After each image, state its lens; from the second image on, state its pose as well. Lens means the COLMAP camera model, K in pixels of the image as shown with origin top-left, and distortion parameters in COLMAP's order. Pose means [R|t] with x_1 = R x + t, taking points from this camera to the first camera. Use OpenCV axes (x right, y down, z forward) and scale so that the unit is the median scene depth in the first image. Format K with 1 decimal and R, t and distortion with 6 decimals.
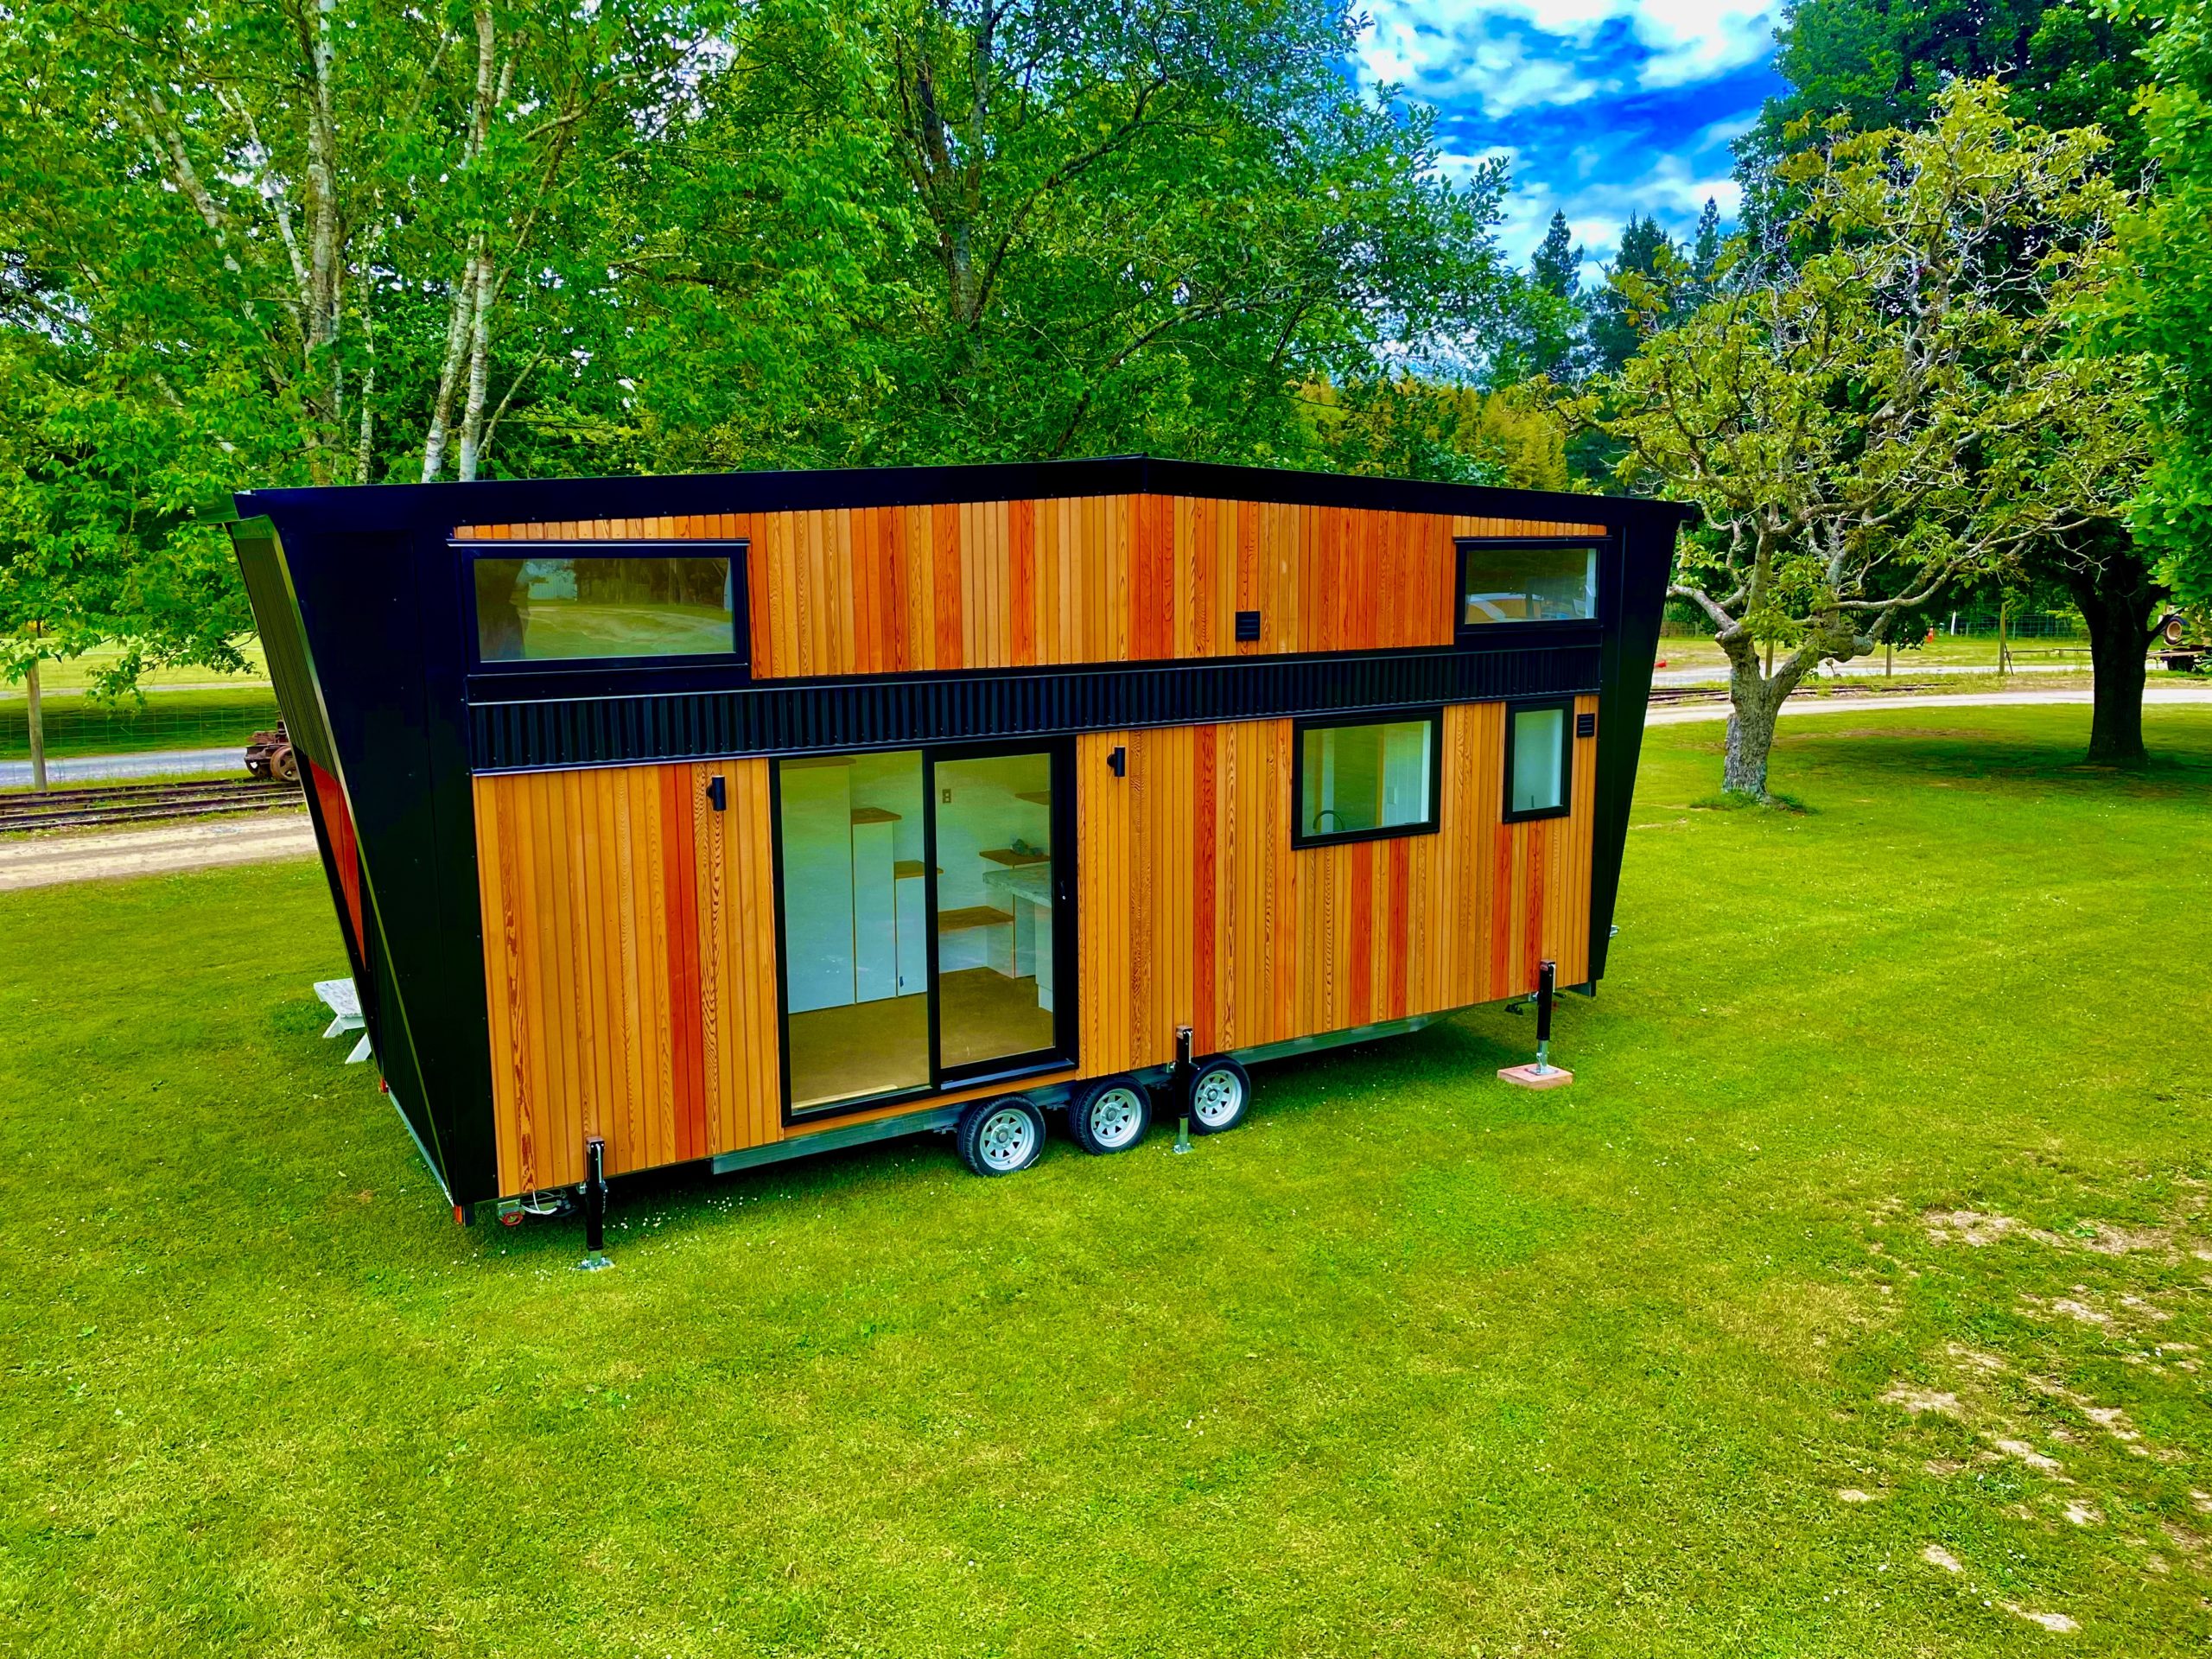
lens RADIAL K [[1680.4, 0, 1104.0], [0, 1680.4, 823.4], [0, 0, 1]] dist [0.103087, -0.152164]
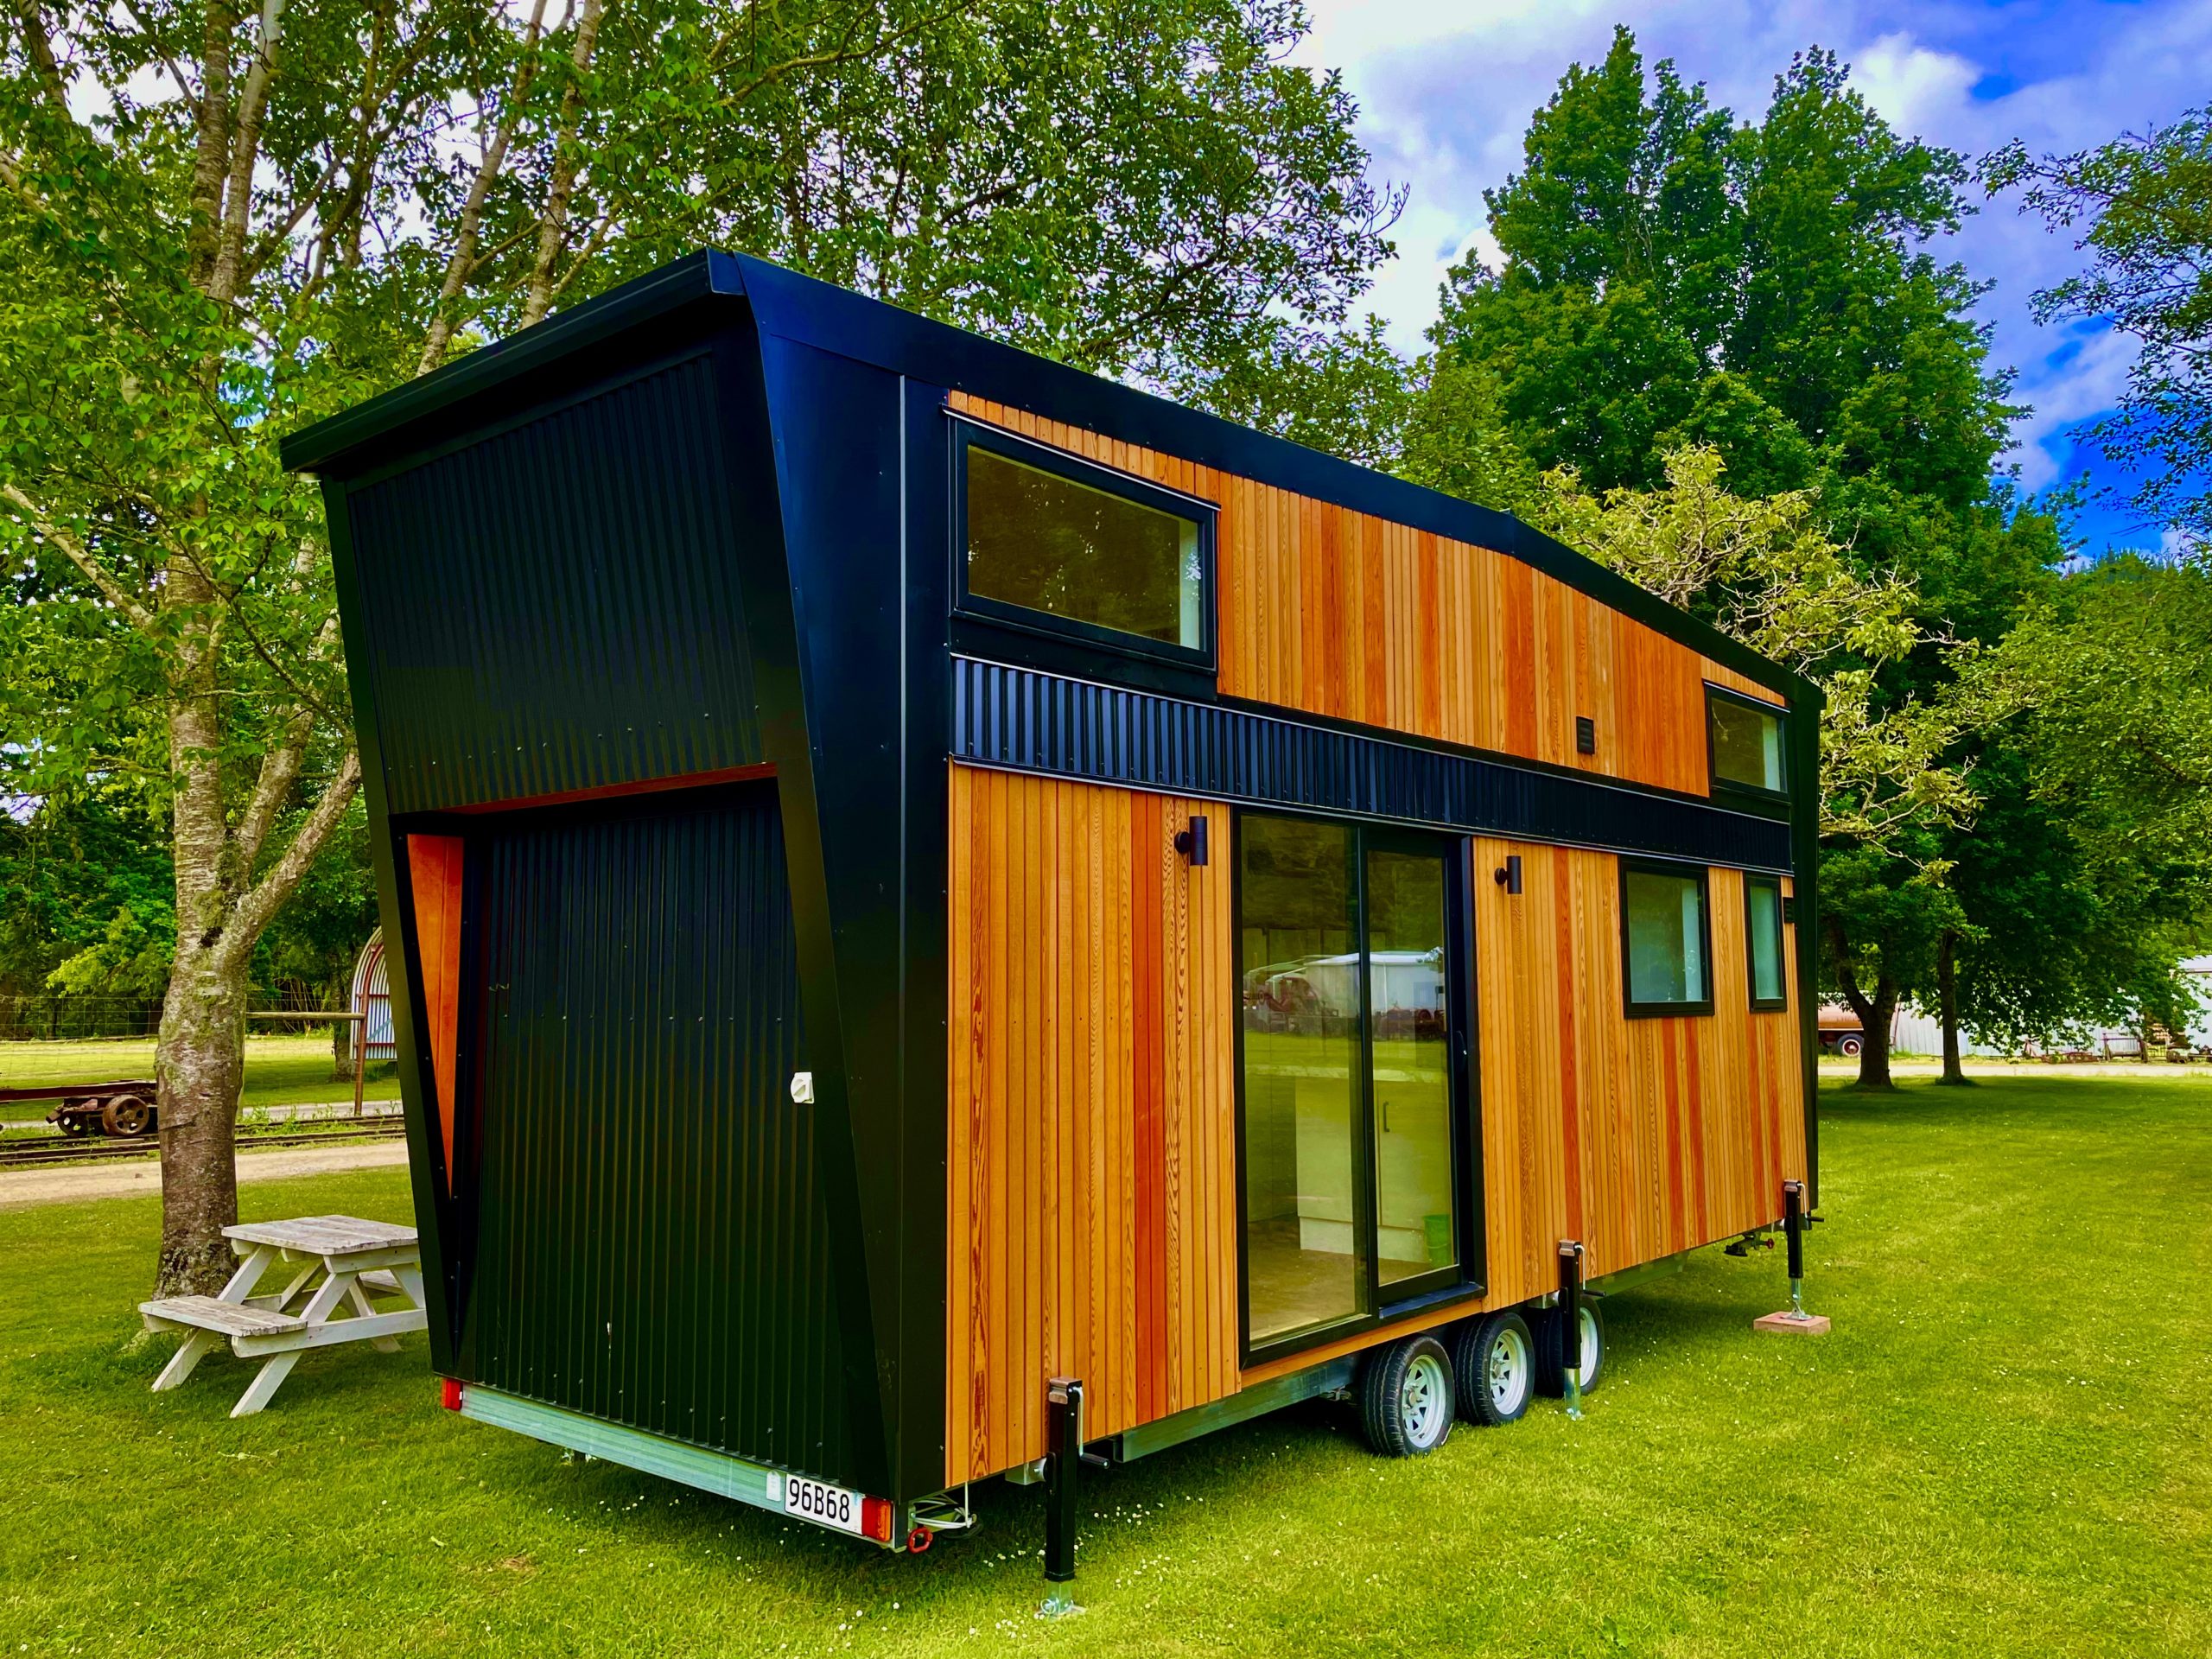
lens RADIAL K [[1680.4, 0, 1104.0], [0, 1680.4, 823.4], [0, 0, 1]] dist [0.103087, -0.152164]
pose [[0.949557, 0.027683, 0.312369, -0.432780], [0.054252, 0.966575, -0.250577, 0.130916], [-0.308865, 0.254883, 0.916317, 0.344809]]
